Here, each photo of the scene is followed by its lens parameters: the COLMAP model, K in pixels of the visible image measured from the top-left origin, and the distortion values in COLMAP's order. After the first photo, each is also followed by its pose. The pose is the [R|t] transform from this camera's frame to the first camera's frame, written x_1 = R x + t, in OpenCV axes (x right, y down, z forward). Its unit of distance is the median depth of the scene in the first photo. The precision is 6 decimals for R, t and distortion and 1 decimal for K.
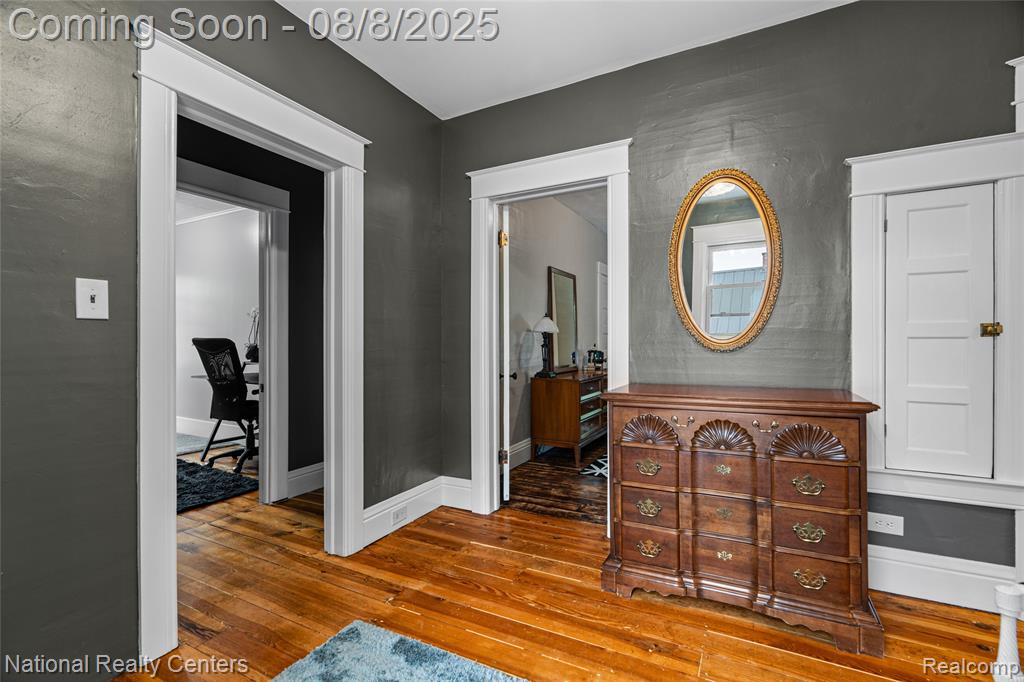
lens RADIAL K [[463.7, 0, 512.9], [0, 463.7, 343.3], [0, 0, 1]] dist [-0.001507, 0.000020]
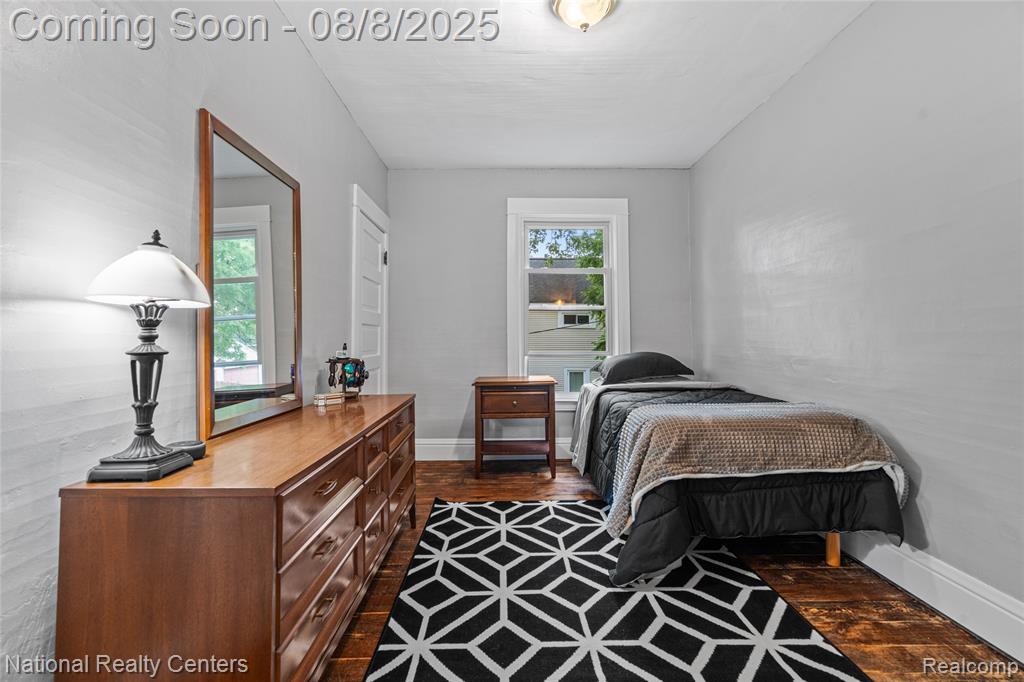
lens RADIAL K [[463.7, 0, 510.8], [0, 463.7, 339.3], [0, 0, 1]] dist [-0.001507, 0.000020]
pose [[0.867025, 0.007315, 0.498211, 0.091057], [-0.006314, 0.999973, -0.003694, -0.002449], [-0.498224, 0.000057, 0.867048, 0.524549]]
